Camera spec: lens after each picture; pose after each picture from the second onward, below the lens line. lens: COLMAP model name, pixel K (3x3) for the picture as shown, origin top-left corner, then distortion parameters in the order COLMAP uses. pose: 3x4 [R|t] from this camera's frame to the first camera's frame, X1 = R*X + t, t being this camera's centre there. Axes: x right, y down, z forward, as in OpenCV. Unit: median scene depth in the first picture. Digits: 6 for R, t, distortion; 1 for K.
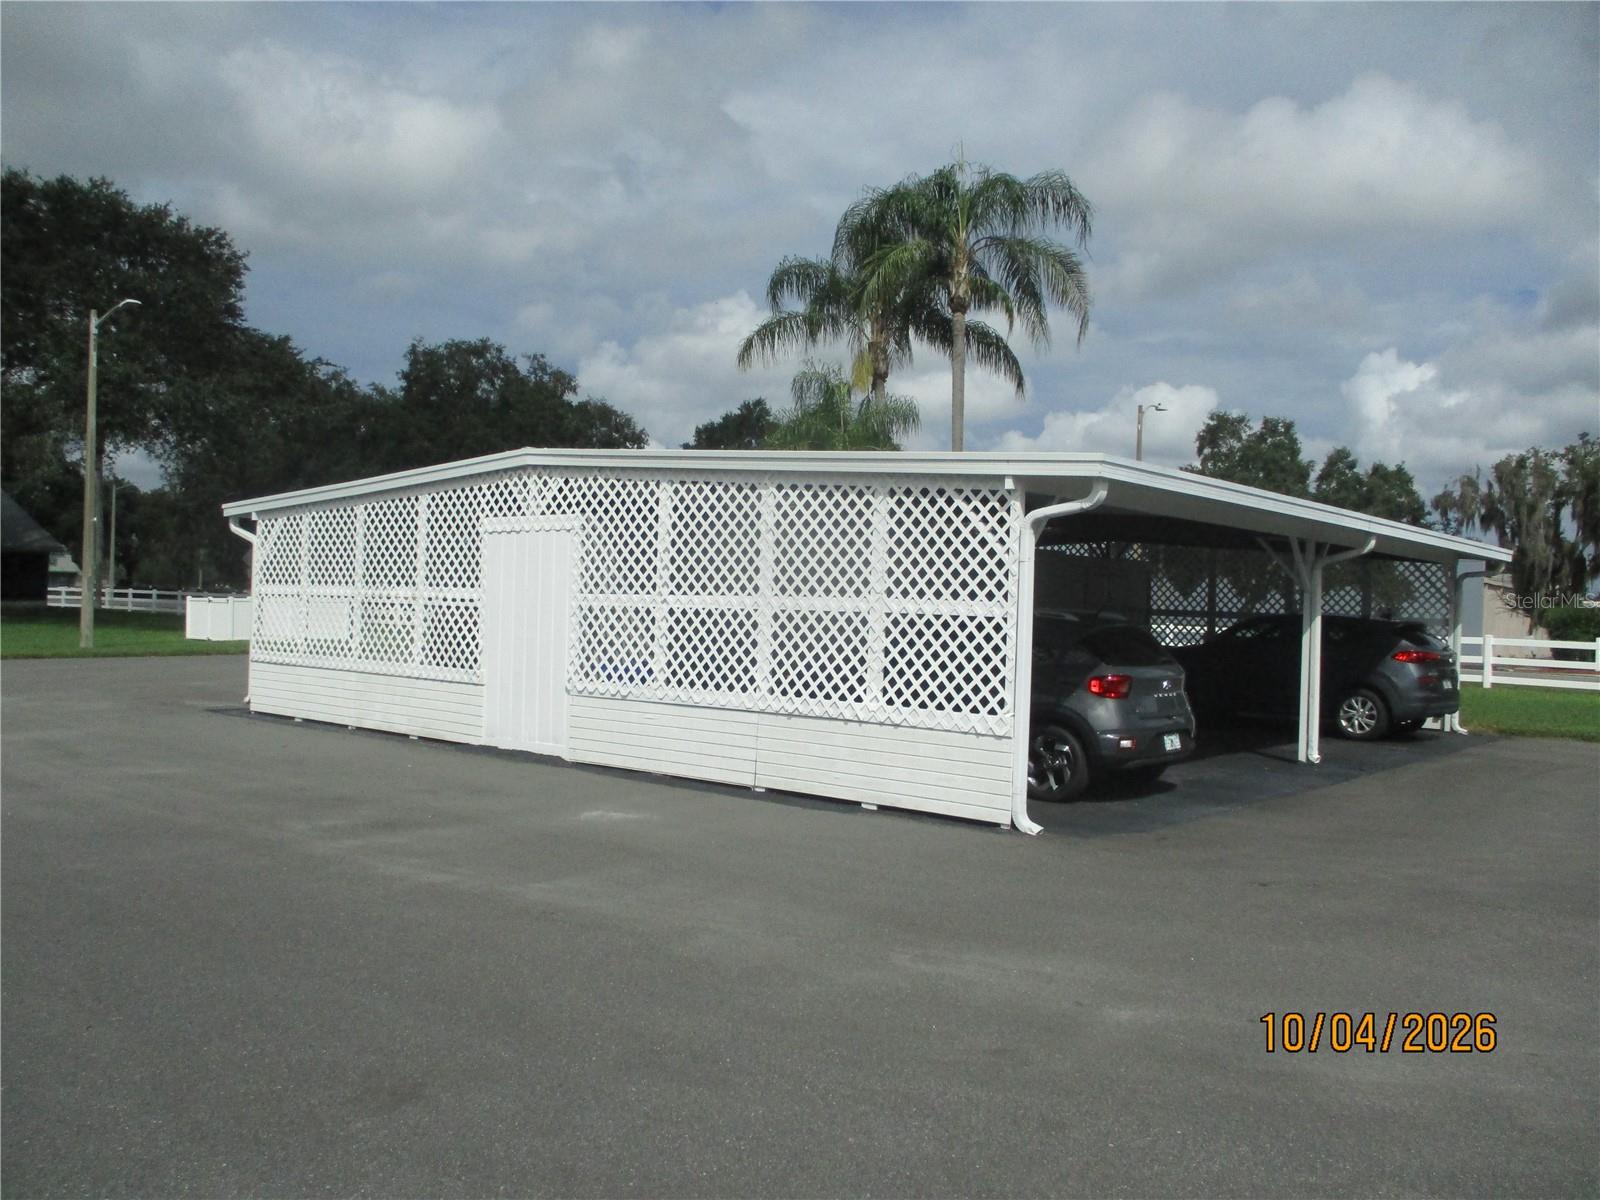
lens RADIAL K [[1307.2, 0, 796.9], [0, 1307.2, 605.9], [0, 0, 1]] dist [-0.007997, -0.000609]
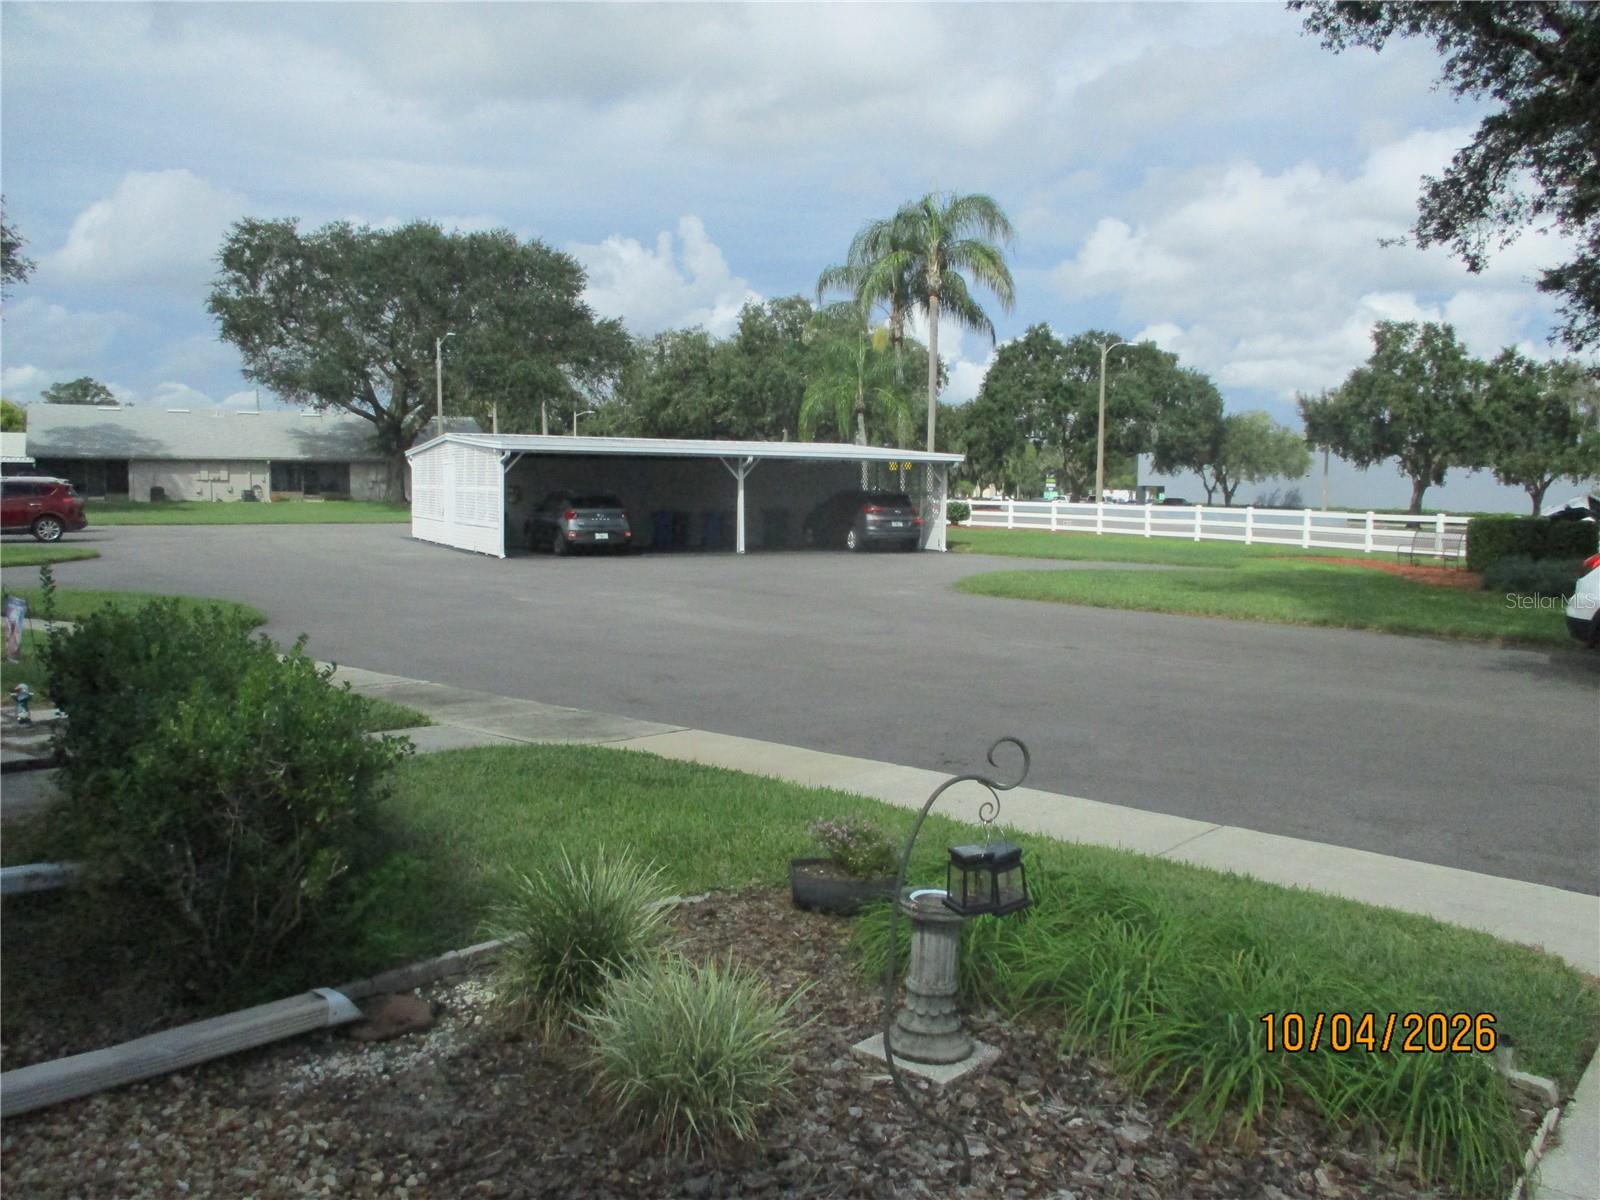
lens RADIAL K [[1352.7, 0, 822.1], [0, 1352.7, 596.2], [0, 0, 1]] dist [-0.047665, -0.001753]
pose [[0.921852, 0.016966, -0.387170, 0.608601], [0.009376, 0.997772, 0.066047, 0.015285], [0.387428, -0.064515, 0.919640, -0.490243]]
